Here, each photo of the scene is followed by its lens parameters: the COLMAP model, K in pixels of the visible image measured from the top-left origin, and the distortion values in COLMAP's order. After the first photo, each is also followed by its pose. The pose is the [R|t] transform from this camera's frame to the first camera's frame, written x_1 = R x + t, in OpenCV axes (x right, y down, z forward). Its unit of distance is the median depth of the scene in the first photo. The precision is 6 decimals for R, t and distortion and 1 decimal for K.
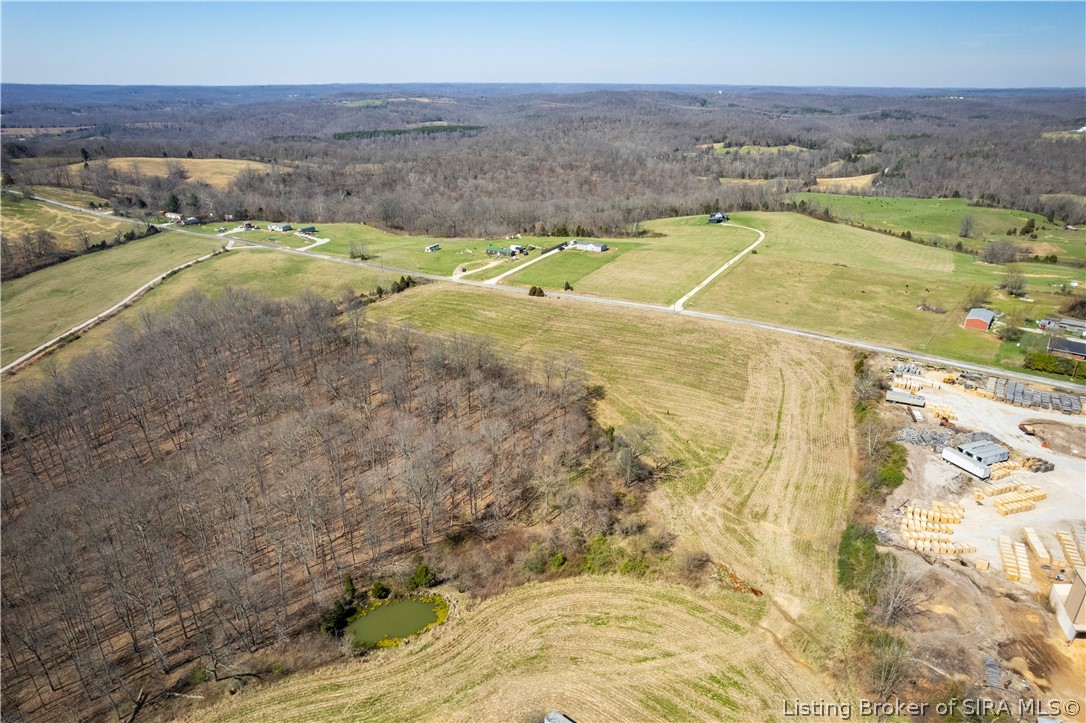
lens RADIAL K [[696.1, 0, 545.7], [0, 696.1, 363.4], [0, 0, 1]] dist [-0.084709, 0.076738]
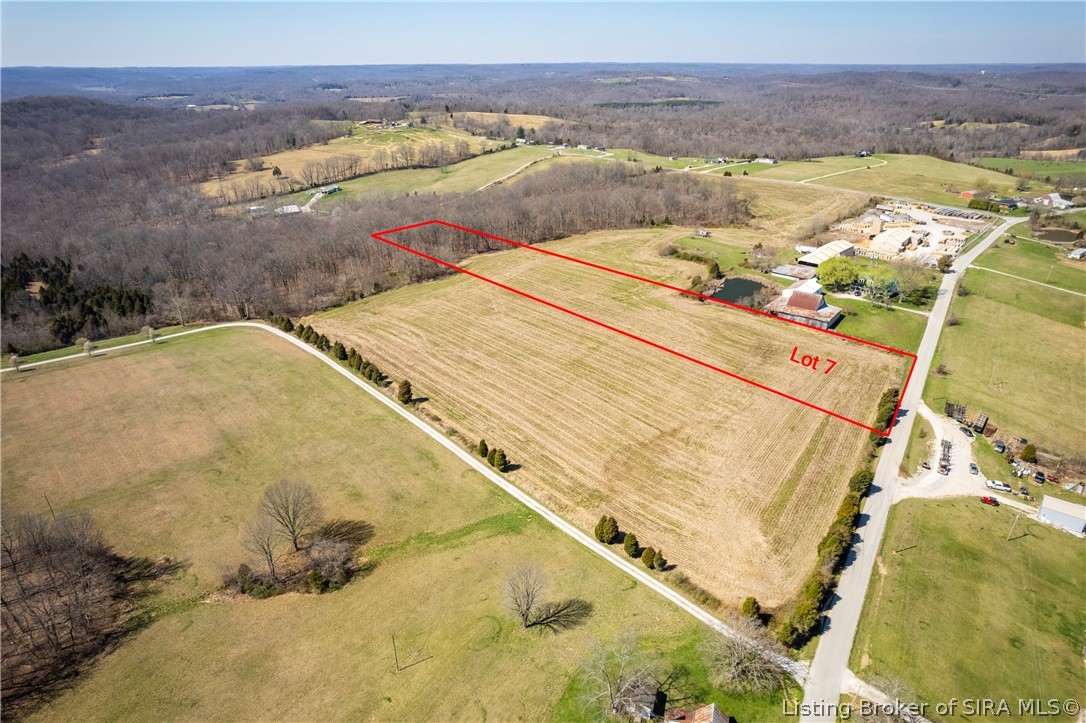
lens RADIAL K [[696.1, 0, 545.7], [0, 696.1, 363.4], [0, 0, 1]] dist [-0.084709, 0.076738]
pose [[0.947079, 0.122601, -0.296666, 0.057502], [-0.114939, 0.992433, 0.043204, 0.161612], [0.299718, -0.006819, 0.954004, -0.397422]]
